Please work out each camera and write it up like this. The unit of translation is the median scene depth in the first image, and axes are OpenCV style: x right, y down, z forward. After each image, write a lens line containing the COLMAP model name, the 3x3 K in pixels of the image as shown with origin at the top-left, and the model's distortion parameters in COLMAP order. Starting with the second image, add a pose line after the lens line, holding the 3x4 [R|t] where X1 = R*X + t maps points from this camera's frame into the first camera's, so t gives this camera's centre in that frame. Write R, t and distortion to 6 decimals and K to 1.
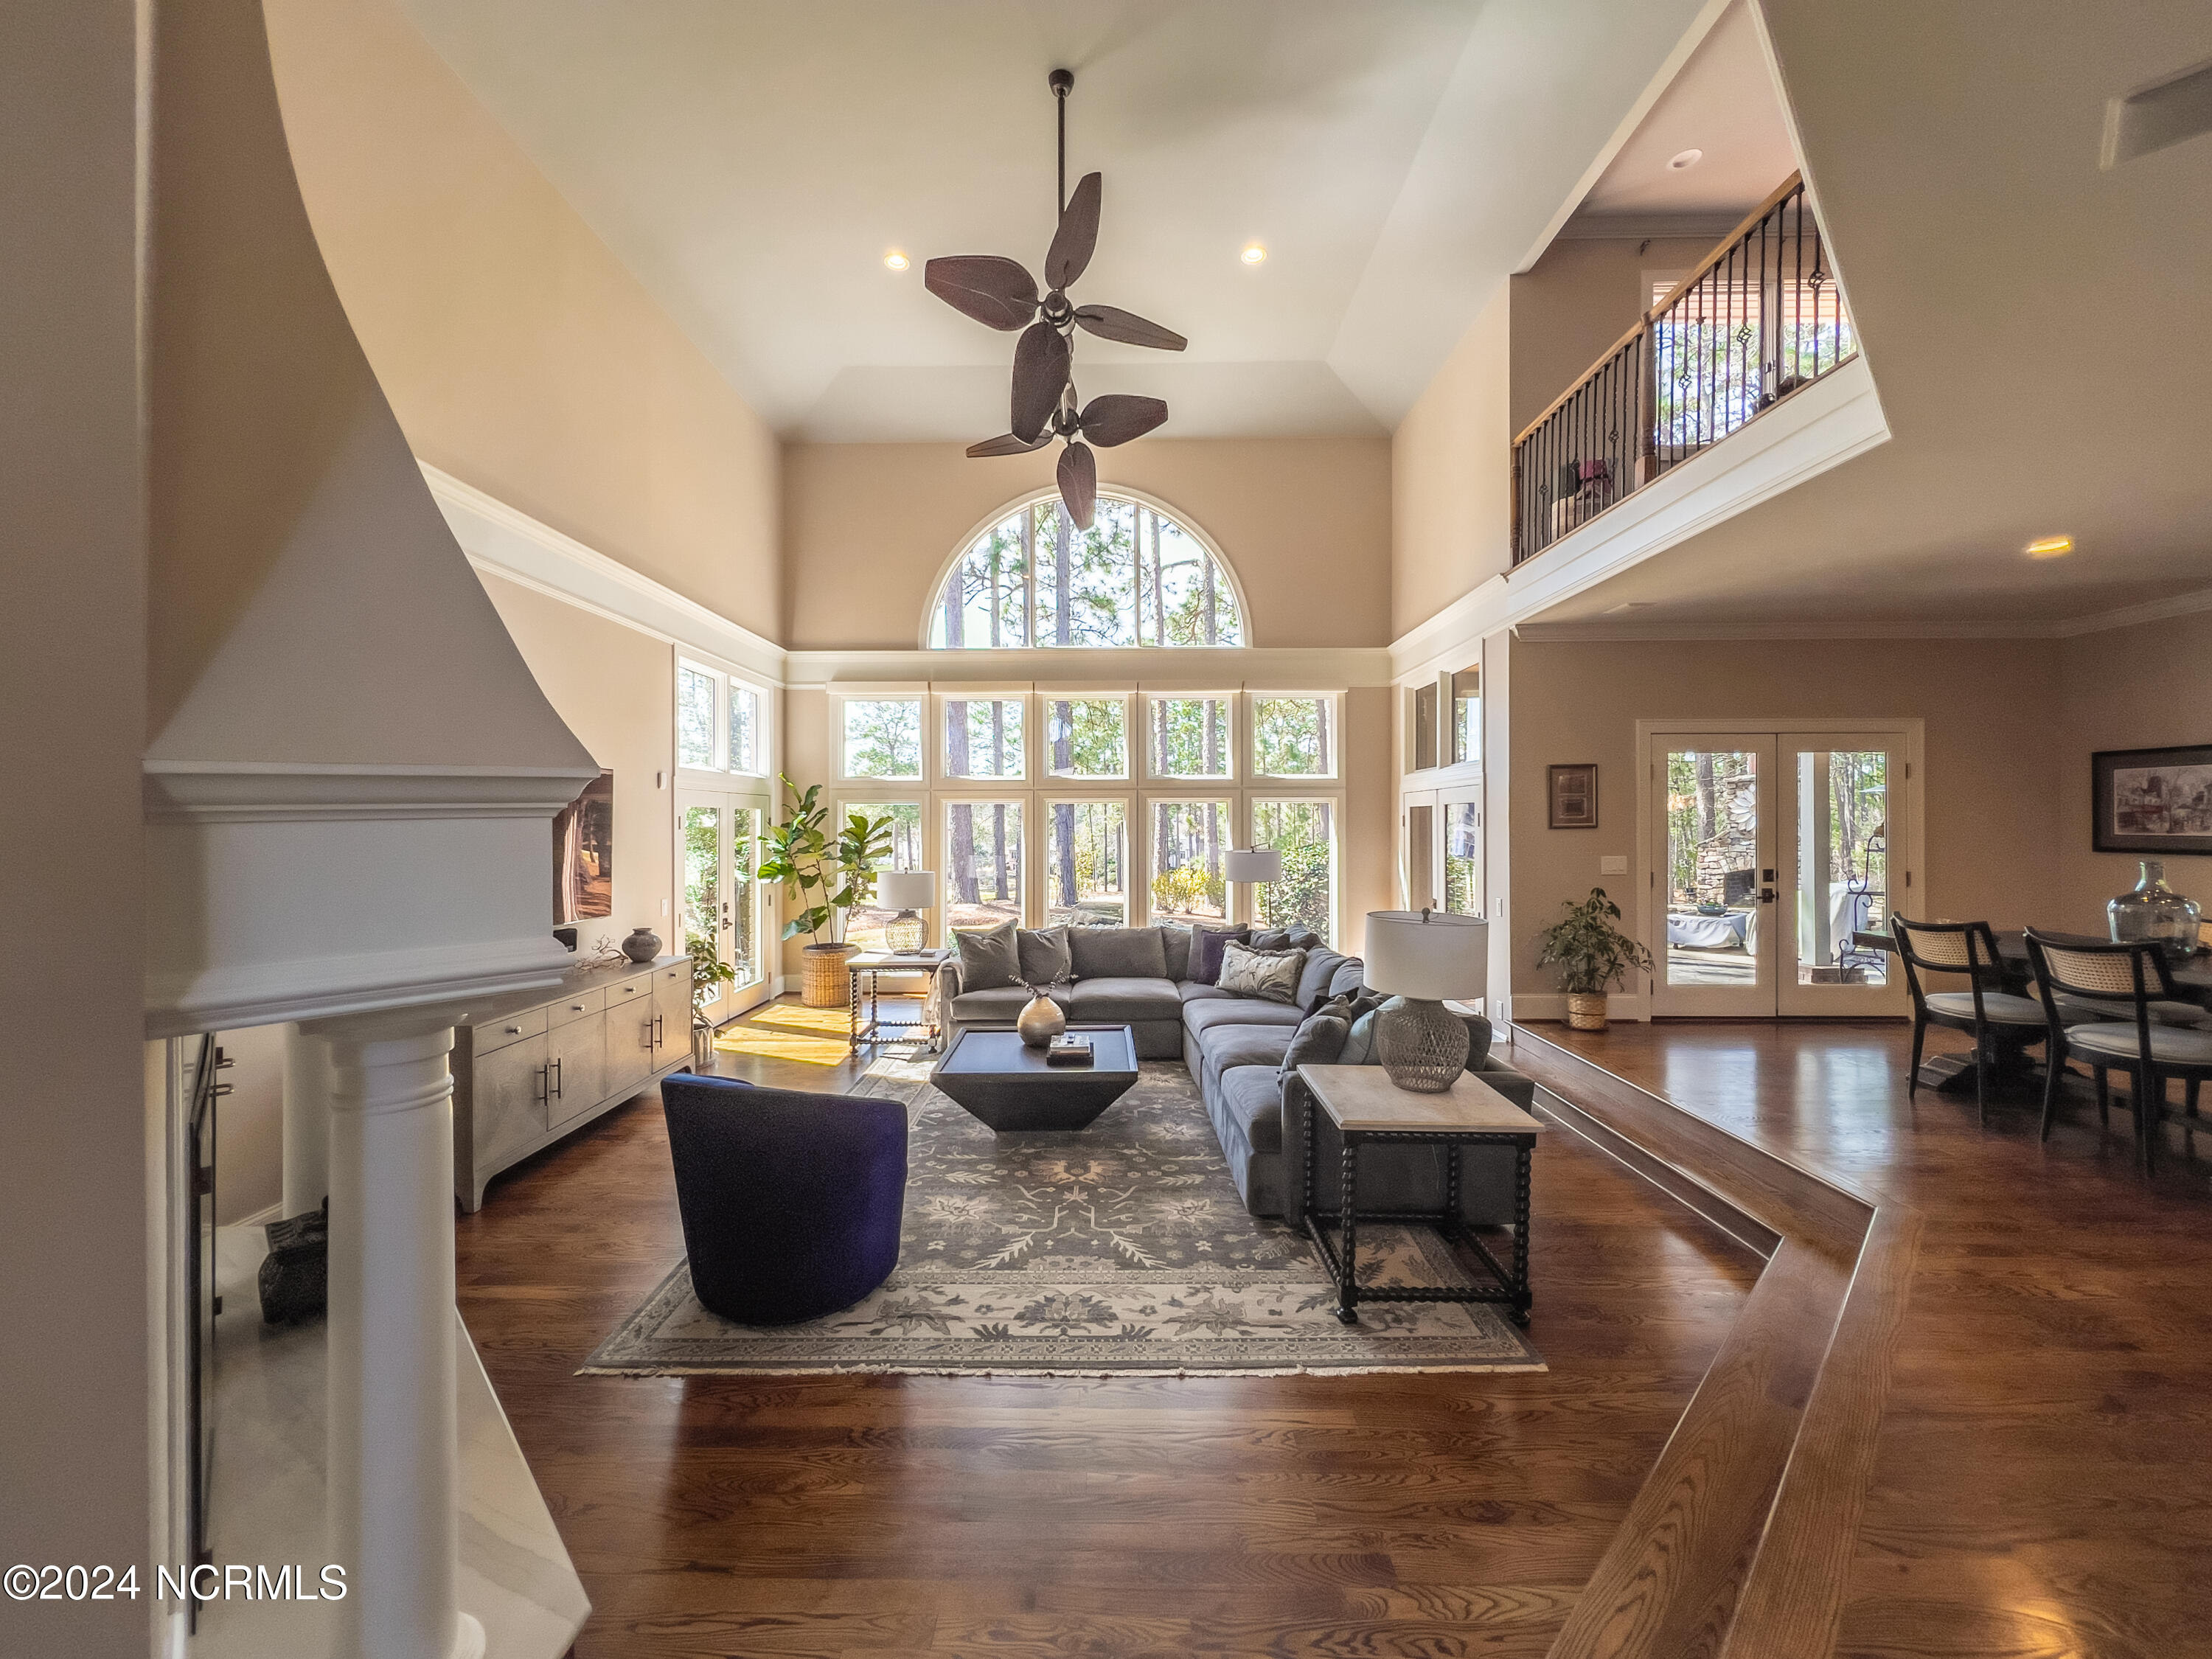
lens RADIAL K [[882.9, 0, 1101.0], [0, 882.9, 824.5], [0, 0, 1]] dist [-0.002329, 0.000195]
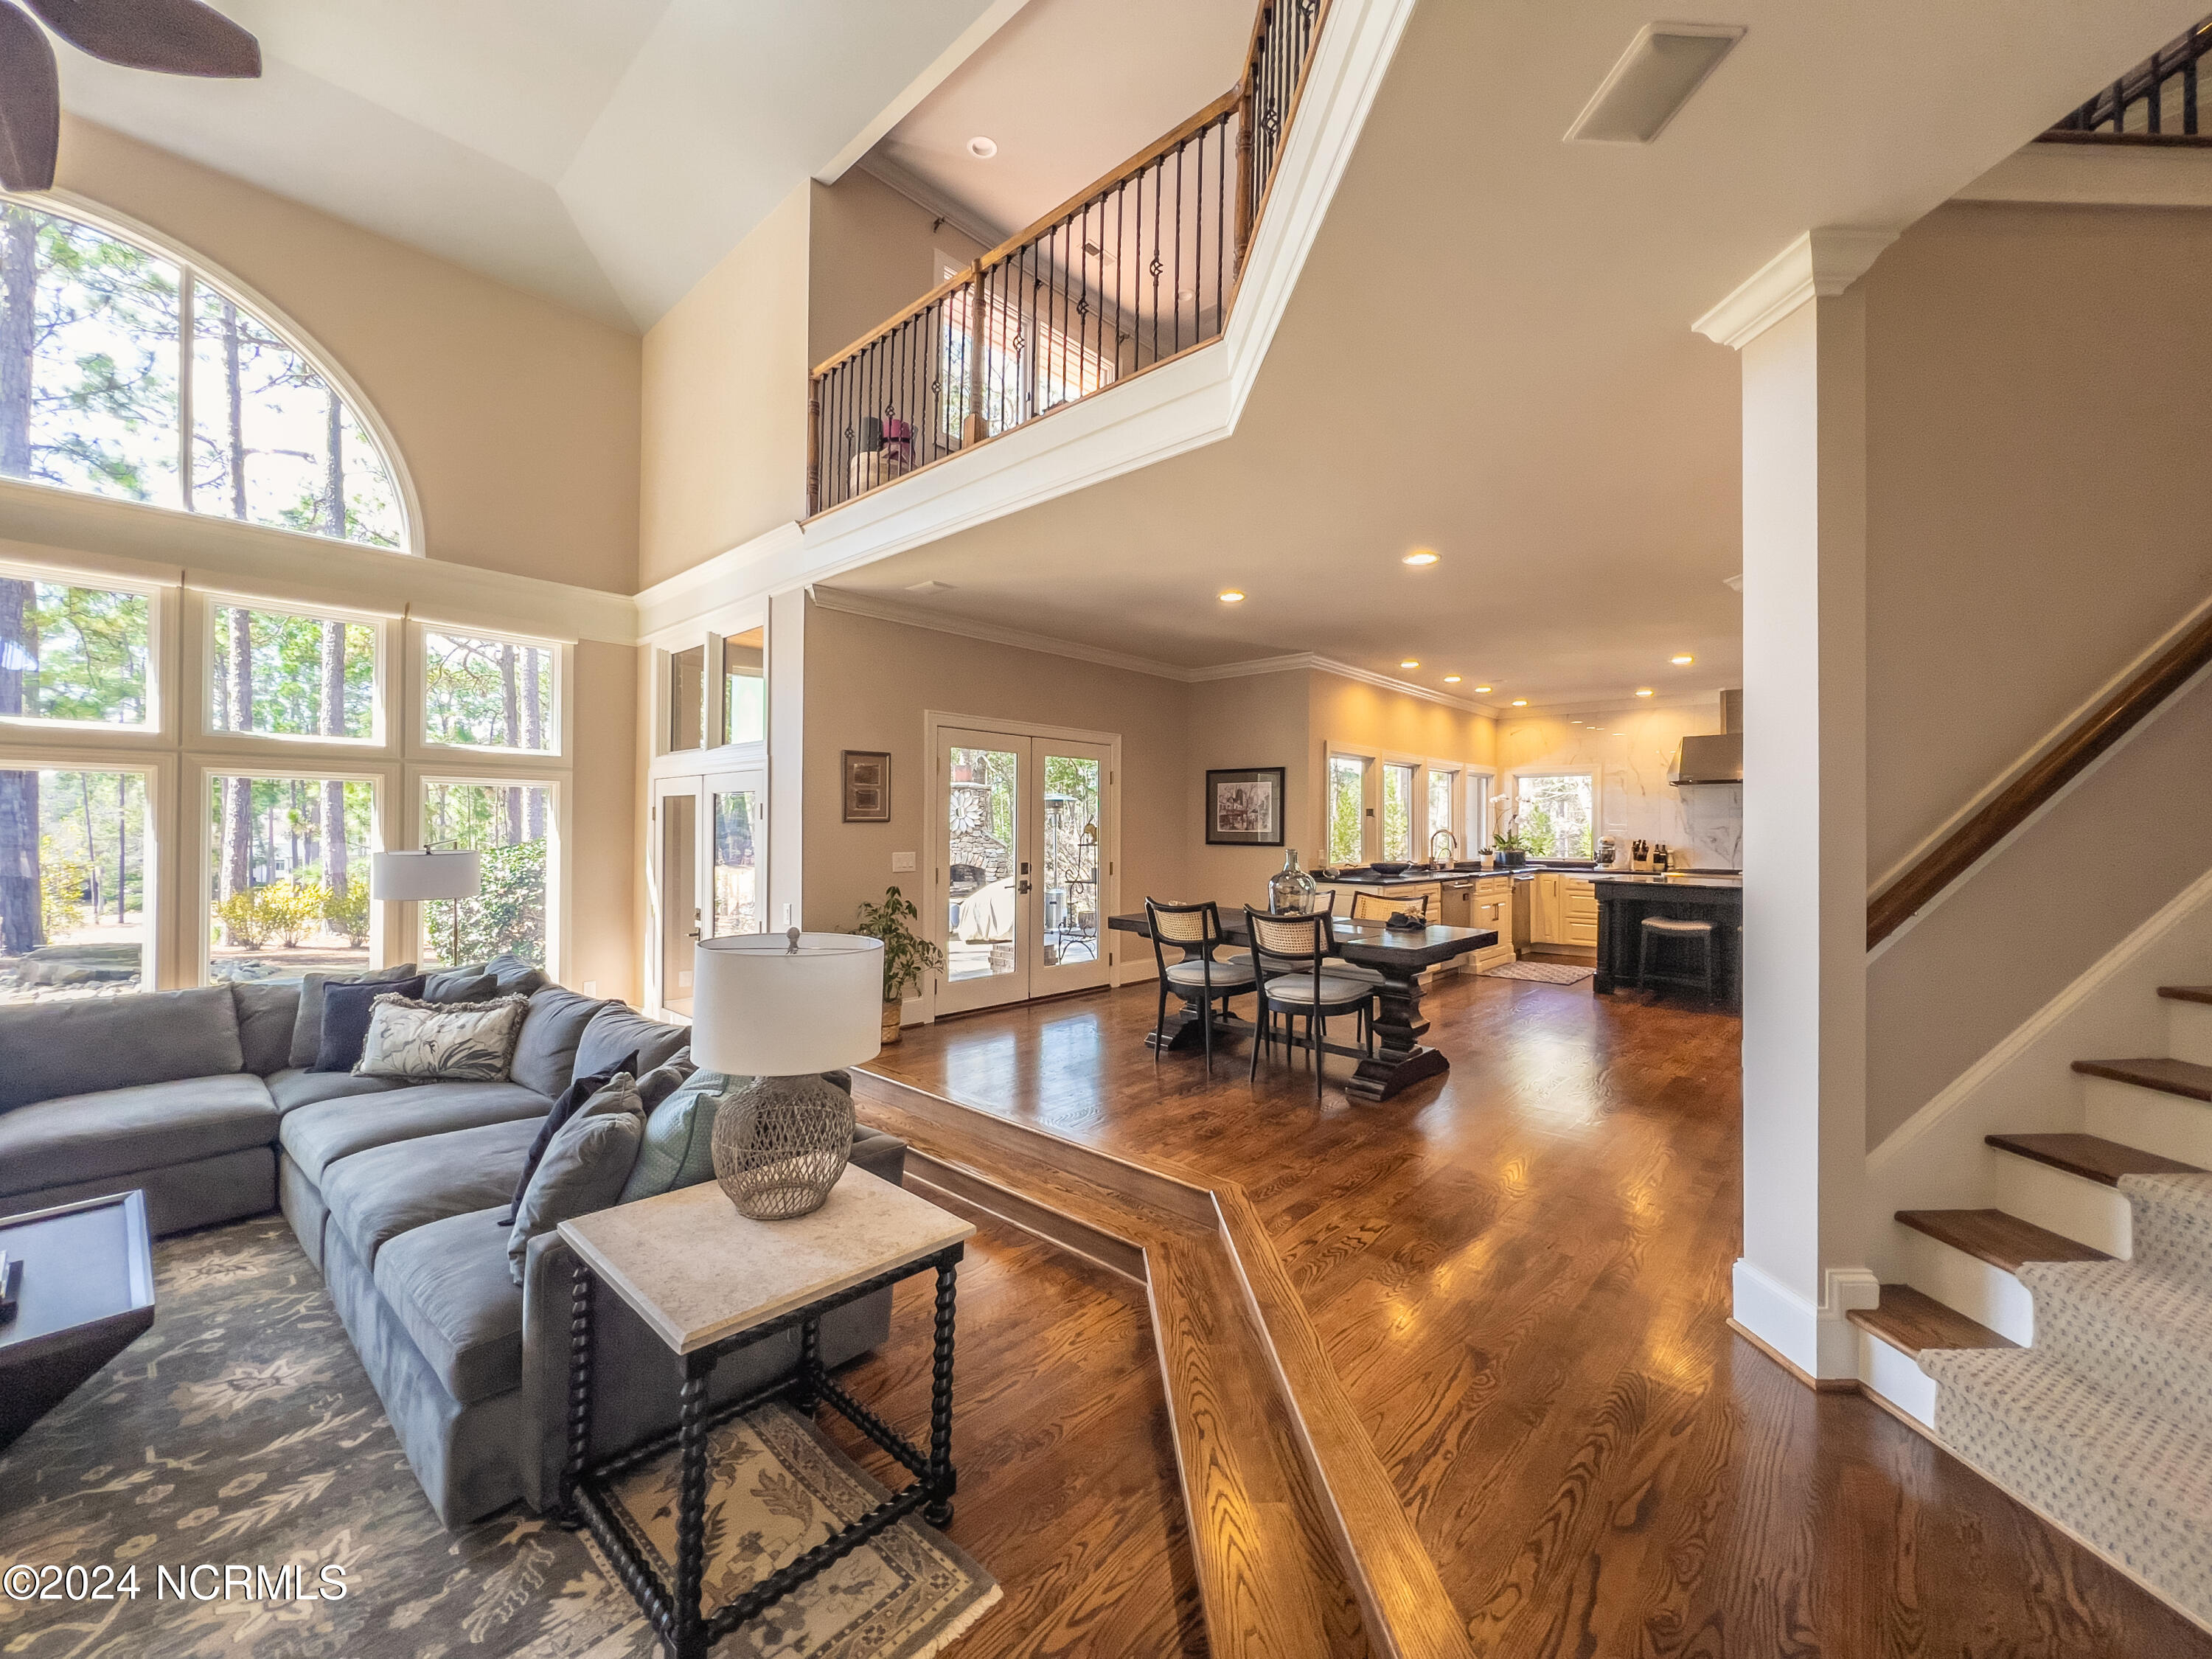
lens RADIAL K [[882.9, 0, 1101.0], [0, 882.9, 824.5], [0, 0, 1]] dist [-0.002329, 0.000195]
pose [[0.665763, 0.010916, 0.746084, 0.018516], [-0.008402, 0.999939, -0.007133, 0.011722], [-0.746116, -0.001520, 0.665814, 0.222093]]
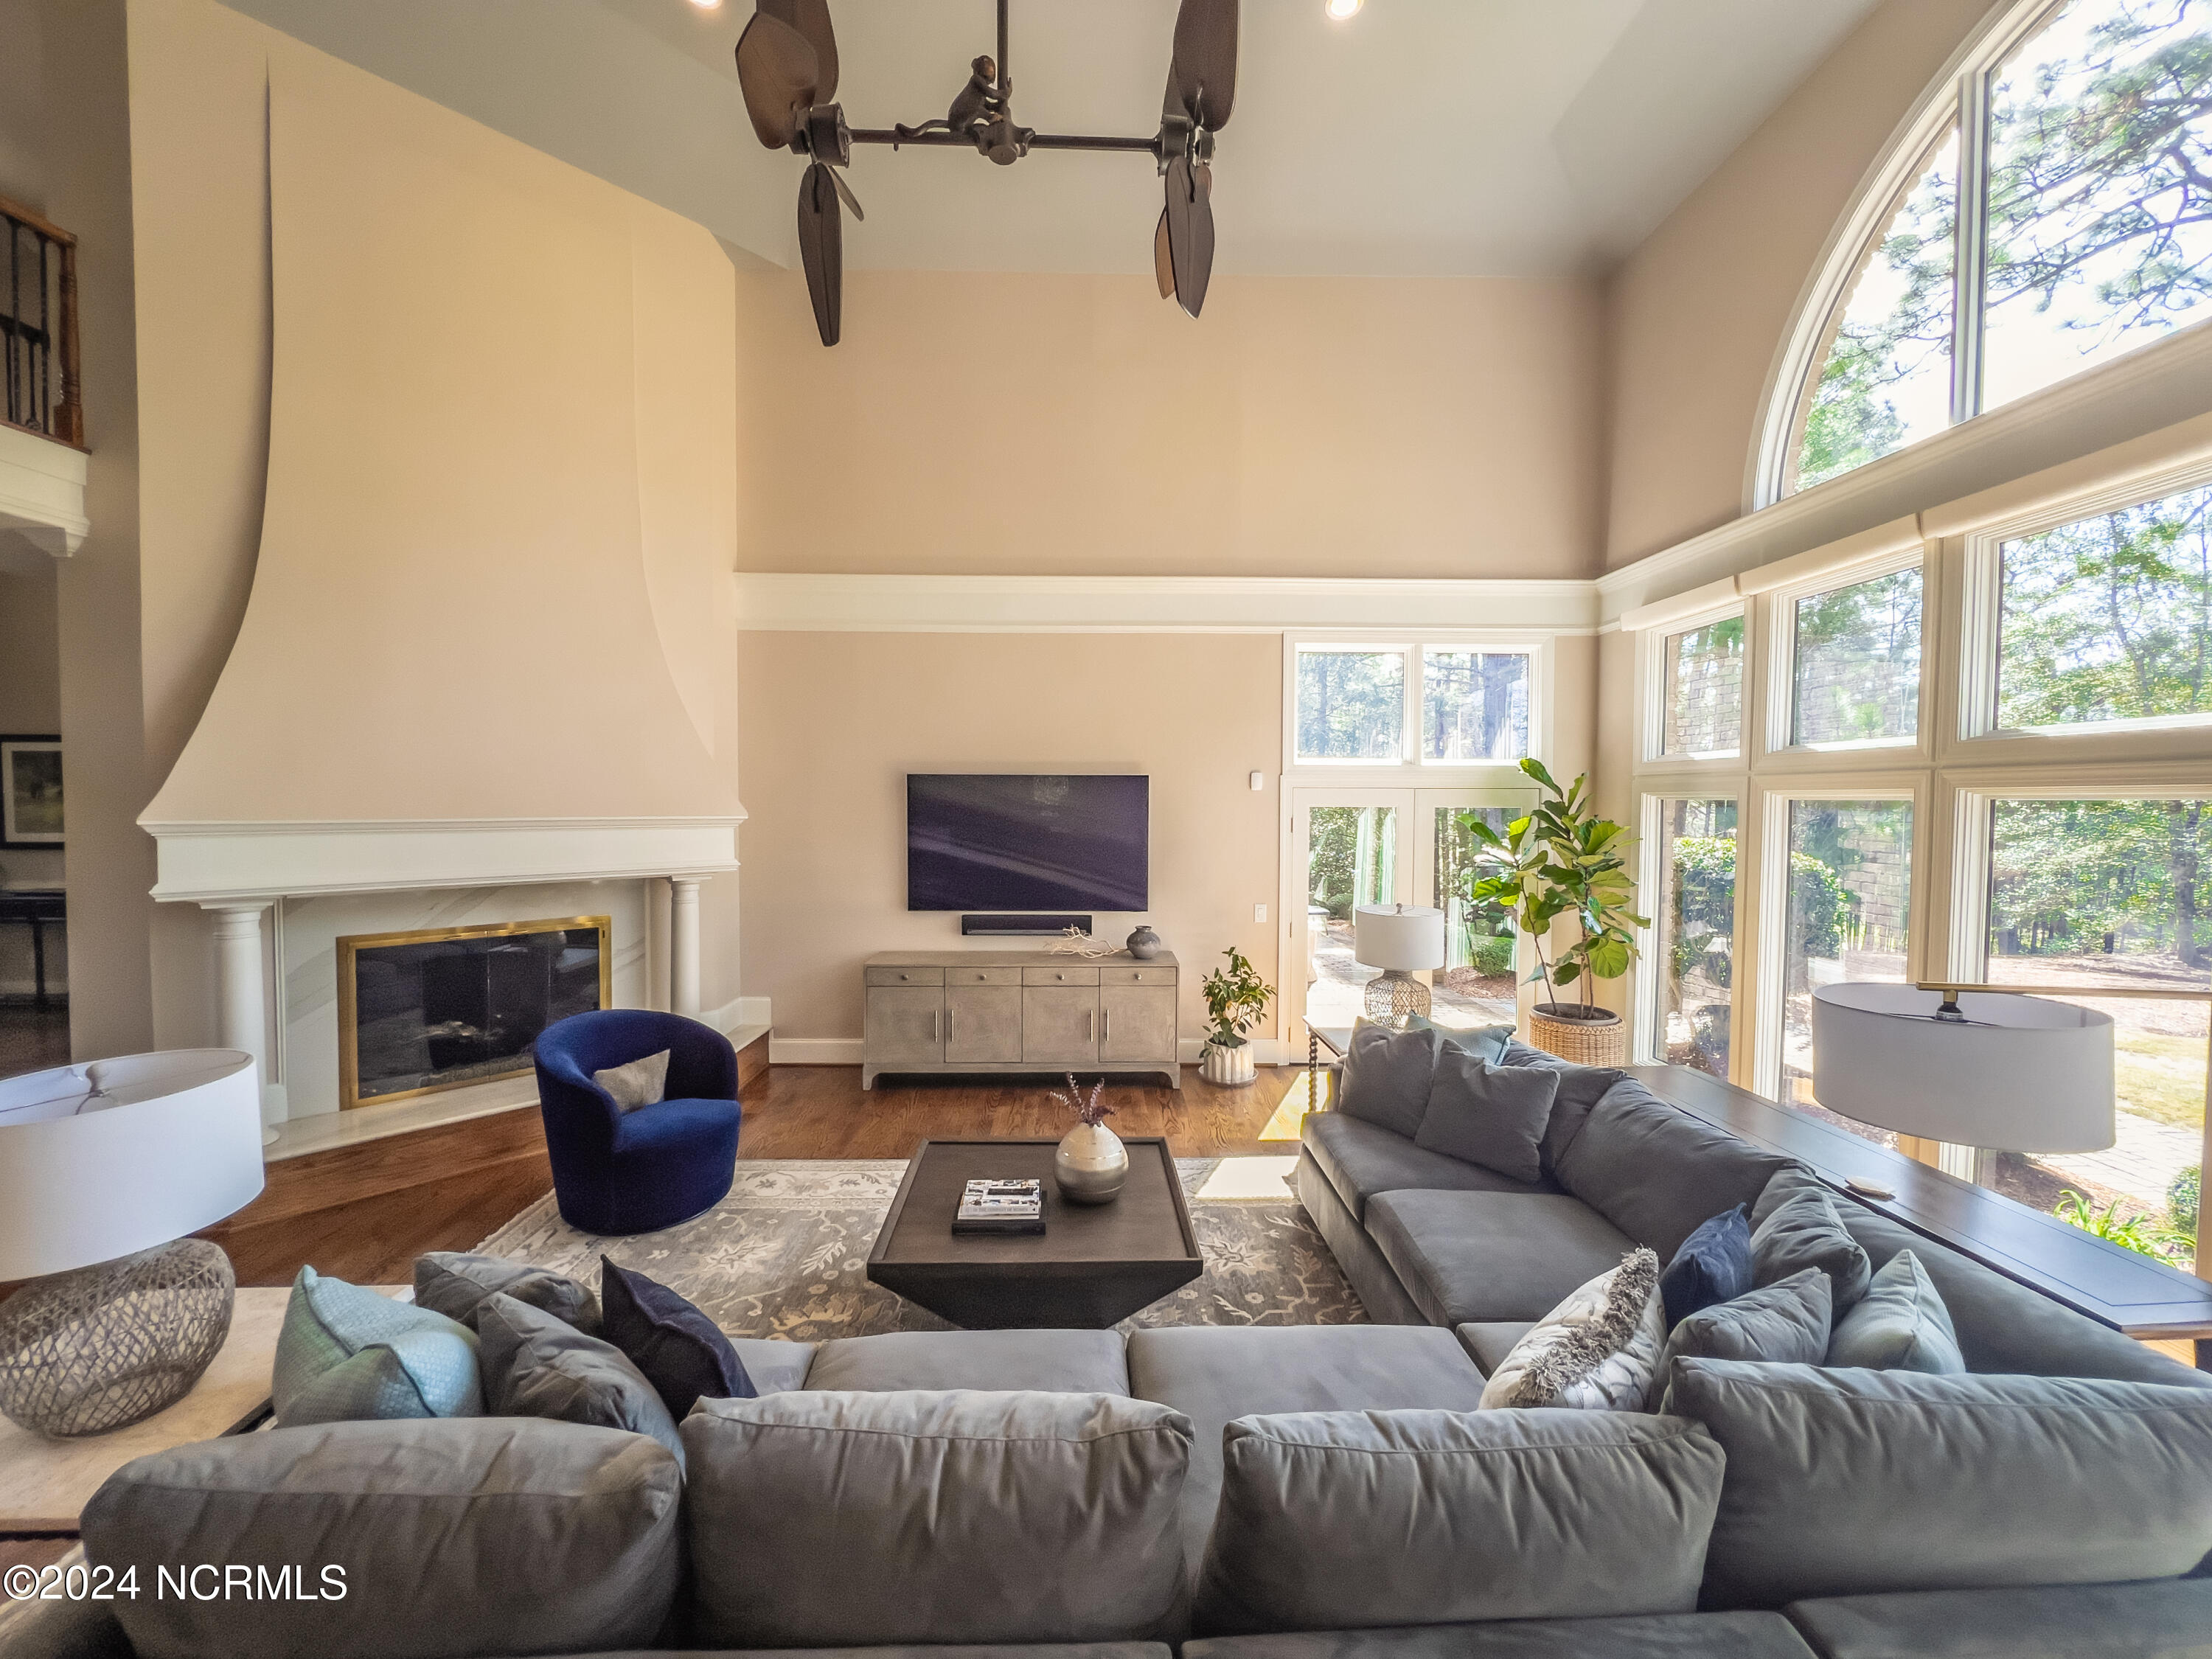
lens RADIAL K [[882.9, 0, 1101.0], [0, 882.9, 824.5], [0, 0, 1]] dist [-0.002329, 0.000195]
pose [[0.027132, 0.032606, -0.999100, 0.493512], [-0.004208, 0.999463, 0.032503, -0.035342], [0.999623, 0.003323, 0.027254, 0.871248]]
